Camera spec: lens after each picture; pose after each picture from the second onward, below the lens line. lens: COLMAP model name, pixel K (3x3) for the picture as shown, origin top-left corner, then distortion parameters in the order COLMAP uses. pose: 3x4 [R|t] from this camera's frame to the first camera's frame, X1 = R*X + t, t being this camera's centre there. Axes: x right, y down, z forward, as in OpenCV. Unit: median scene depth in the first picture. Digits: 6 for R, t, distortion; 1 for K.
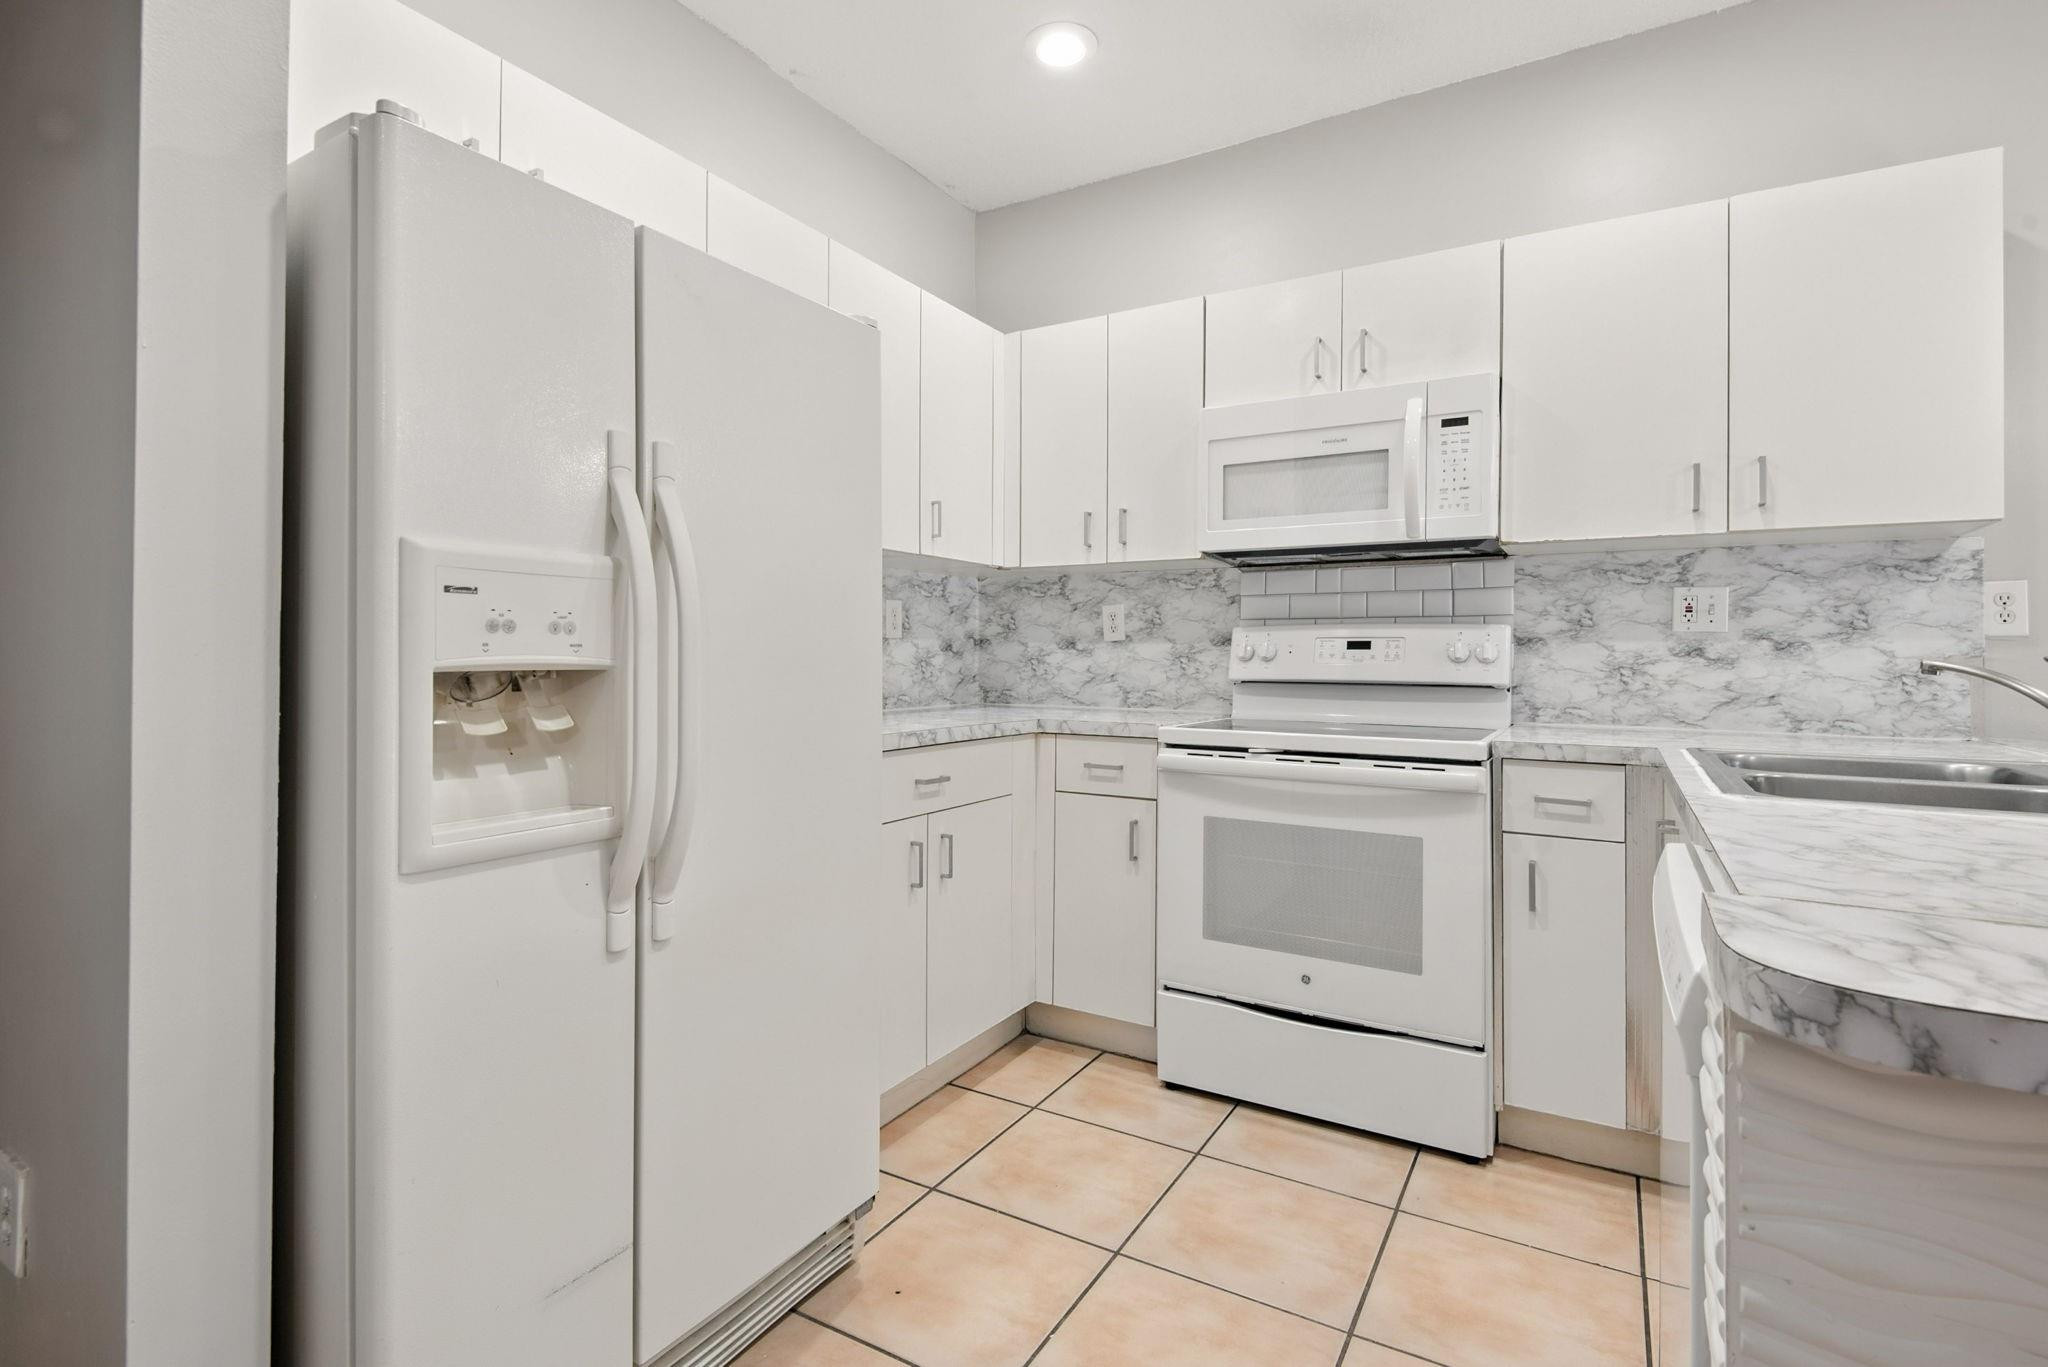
lens RADIAL K [[958.3, 0, 981.8], [0, 958.3, 669.0], [0, 0, 1]] dist [0.019388, -0.004731]
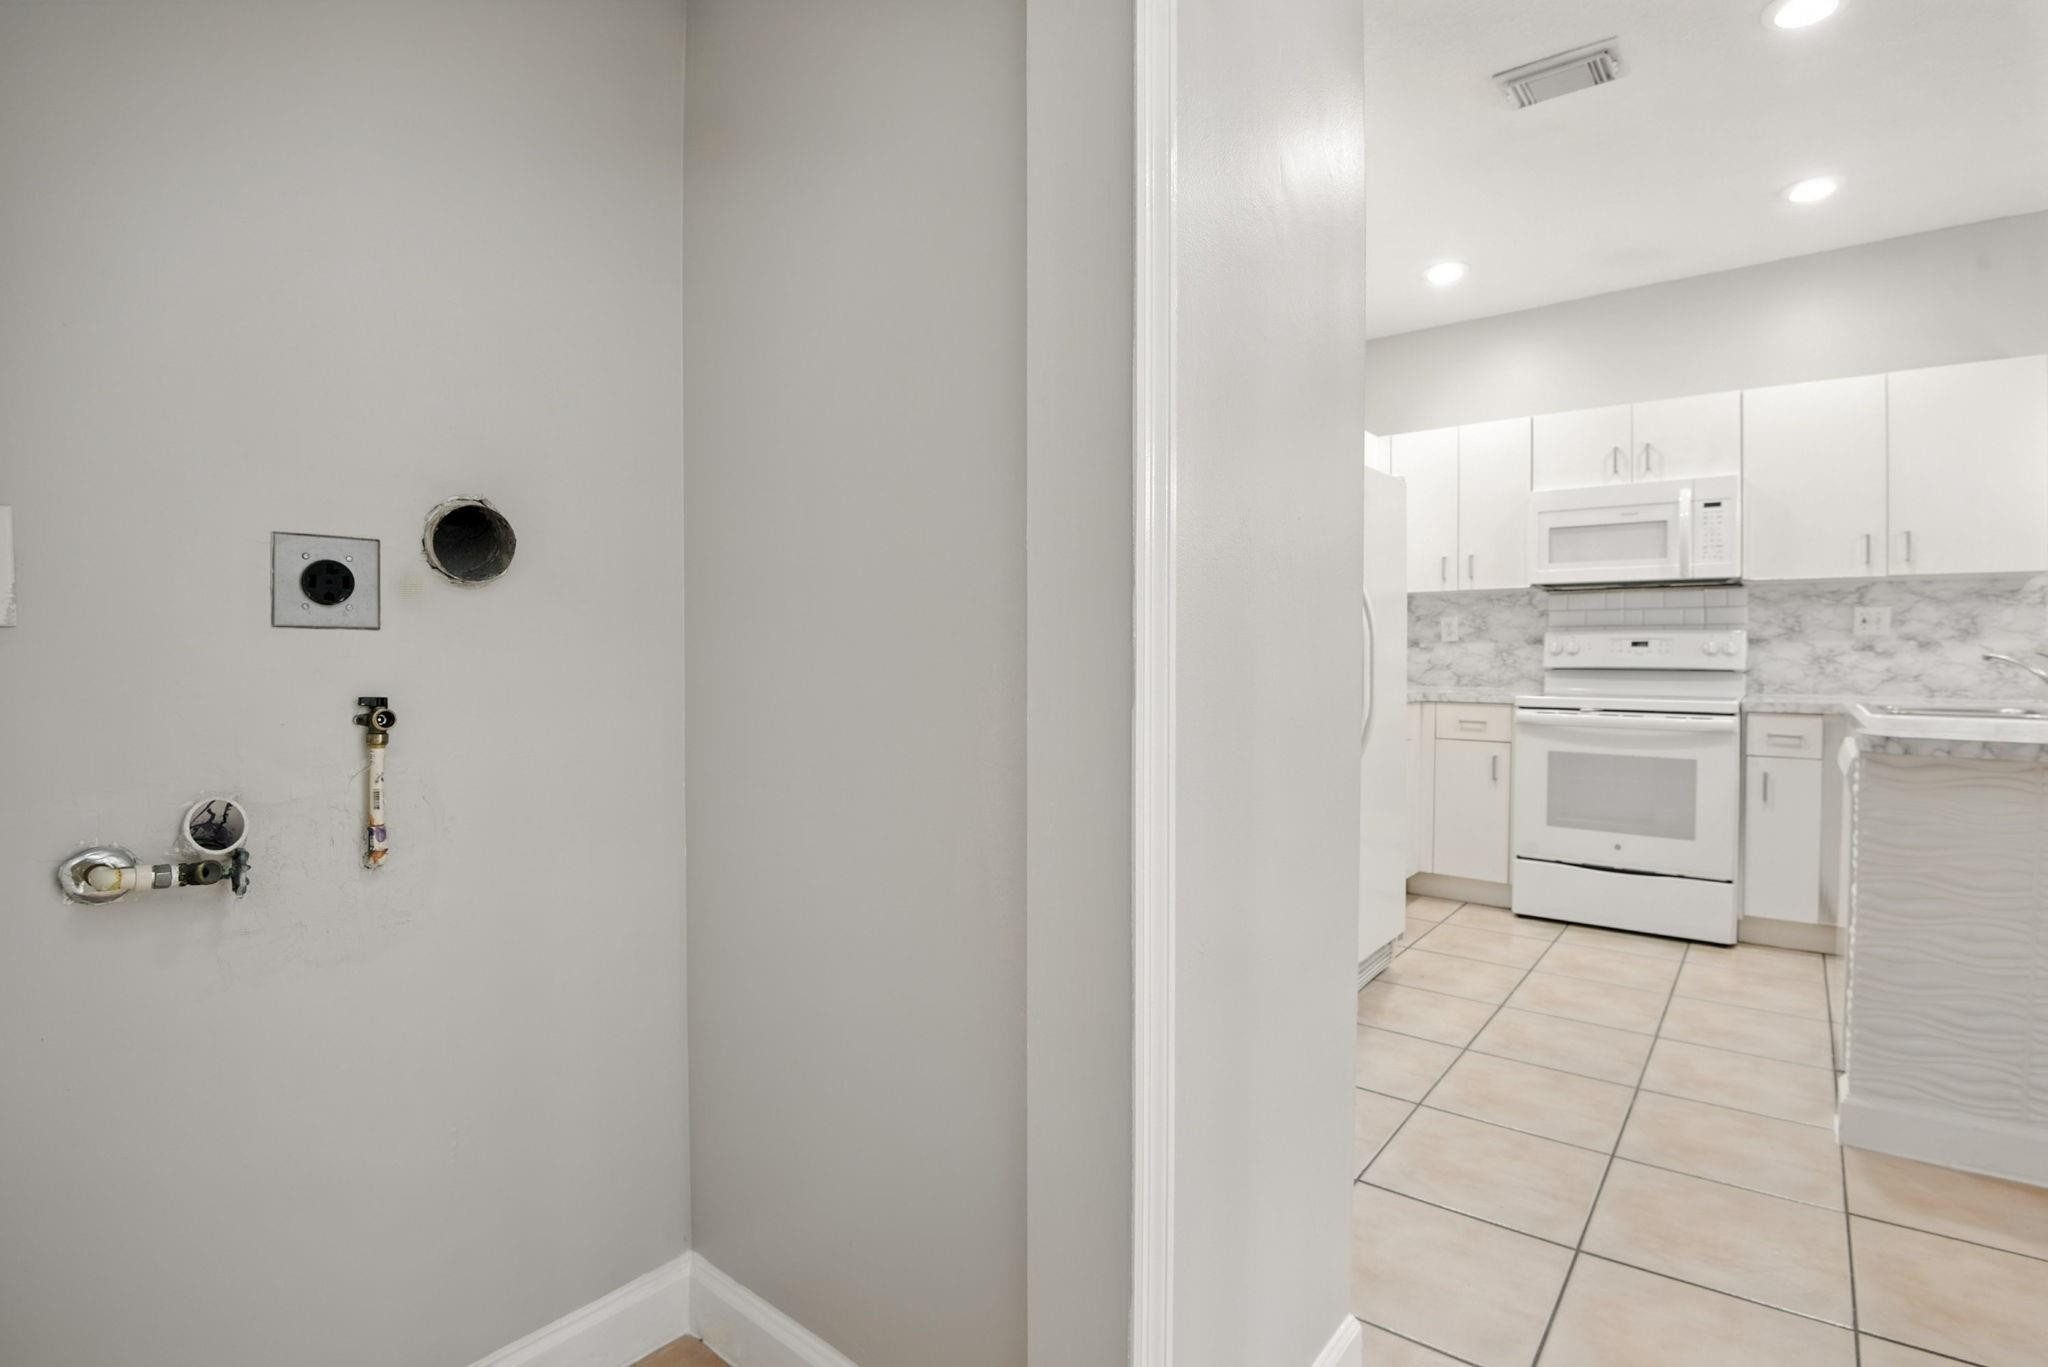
lens RADIAL K [[992.7, 0, 932.2], [0, 992.7, 685.3], [0, 0, 1]] dist [-0.046390, 0.002156]
pose [[0.987967, -0.000985, -0.154662, -0.539788], [0.003972, 0.999812, 0.019004, 0.007680], [0.154614, -0.019390, 0.987785, -0.780449]]
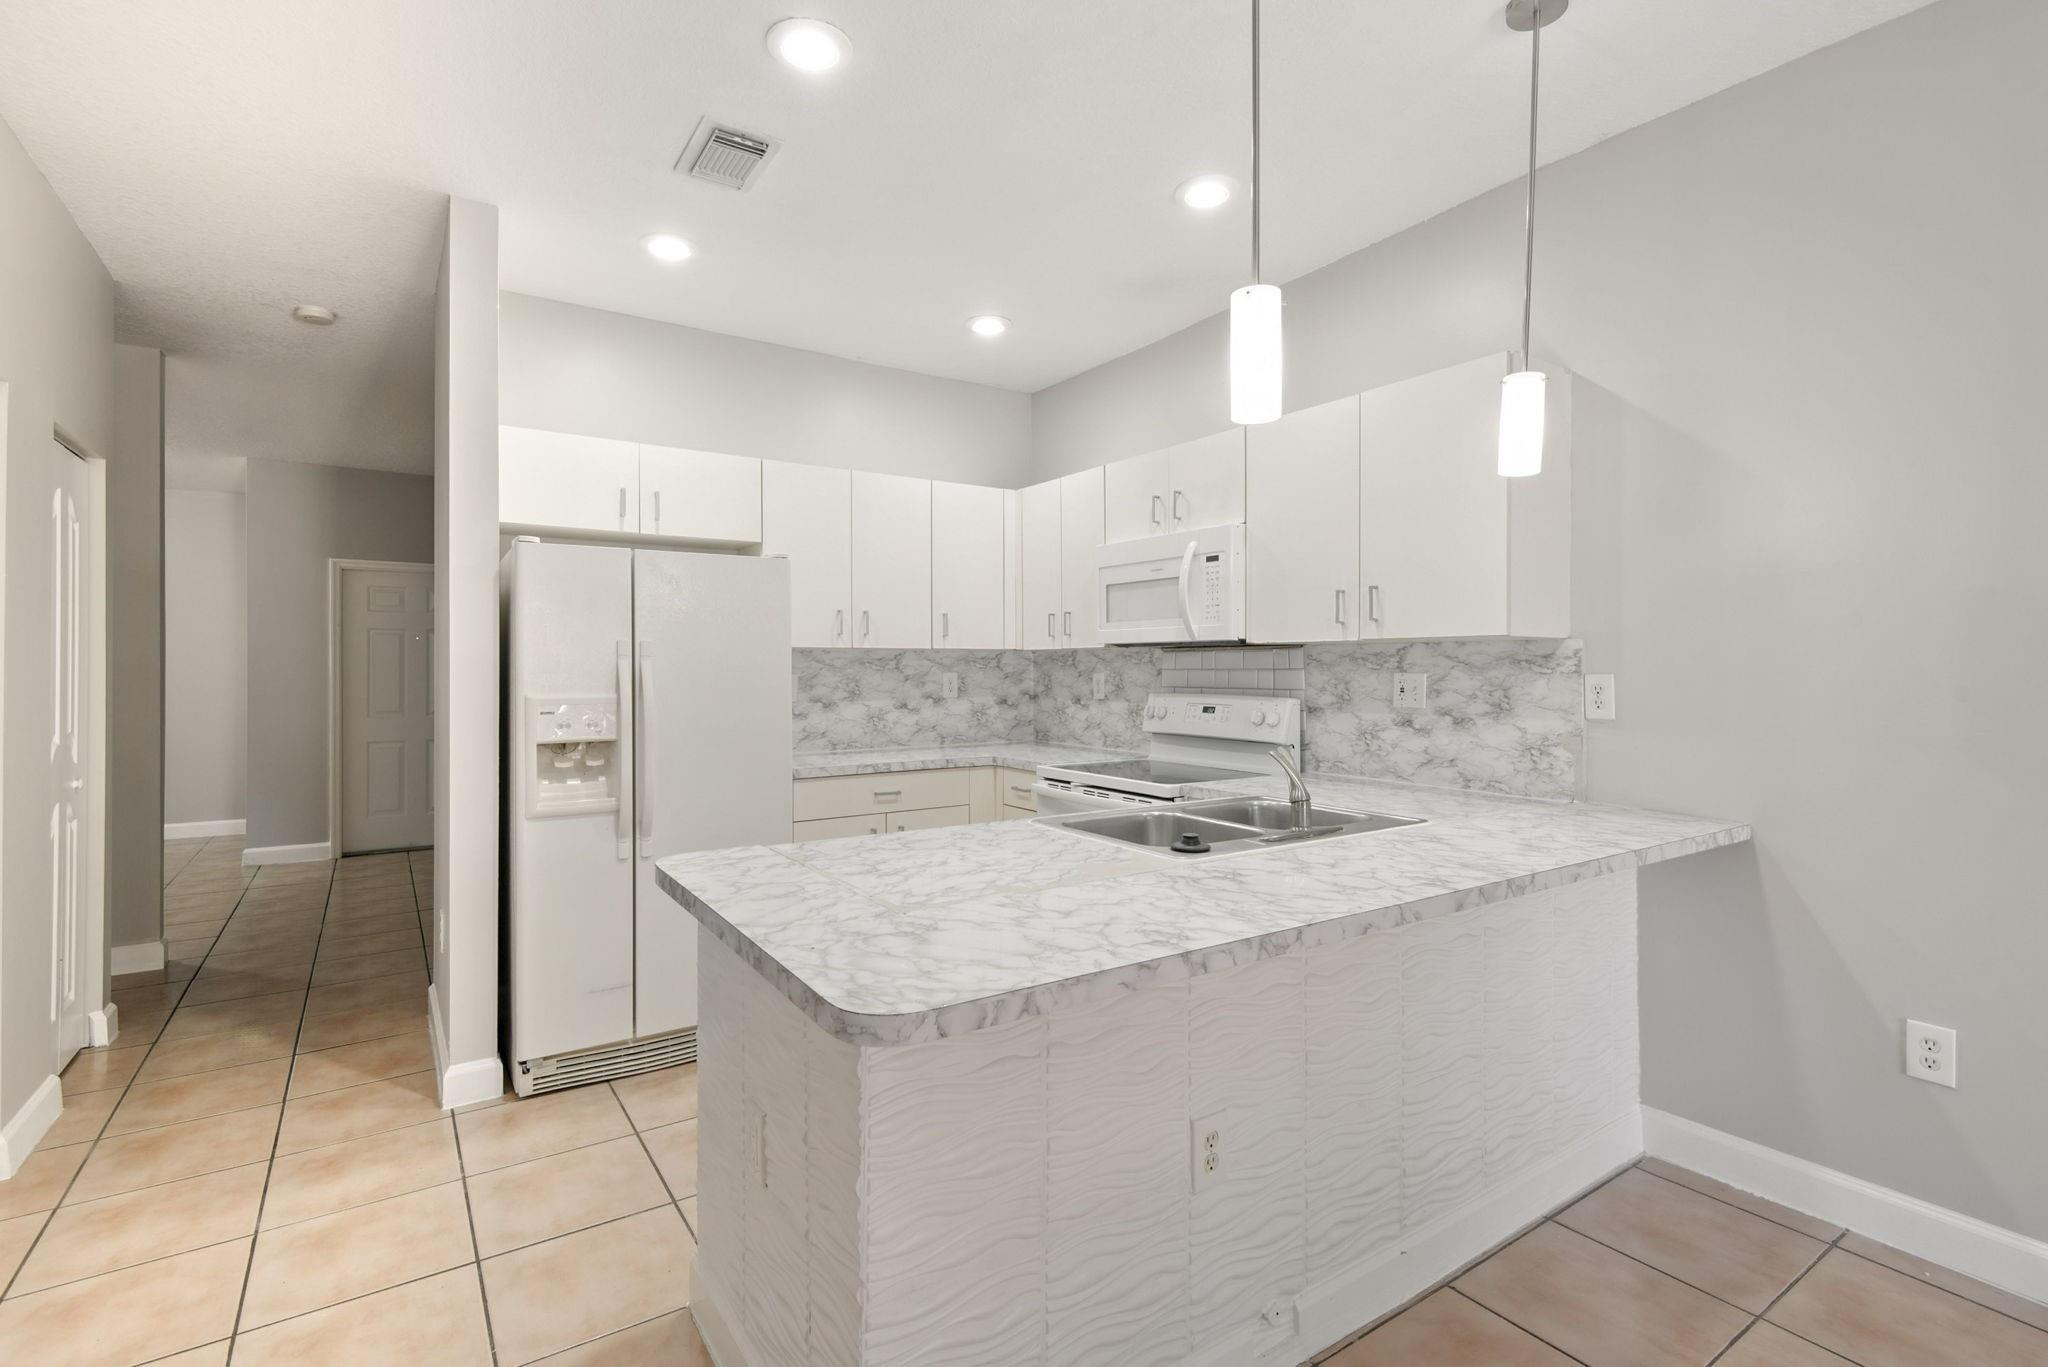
lens RADIAL K [[958.3, 0, 1026.6], [0, 958.3, 670.6], [0, 0, 1]] dist [0.019388, -0.004731]
pose [[0.901627, -0.005840, -0.432476, 0.851976], [0.004299, 0.999980, -0.004542, -0.085866], [0.432494, 0.002236, 0.901634, -0.389477]]
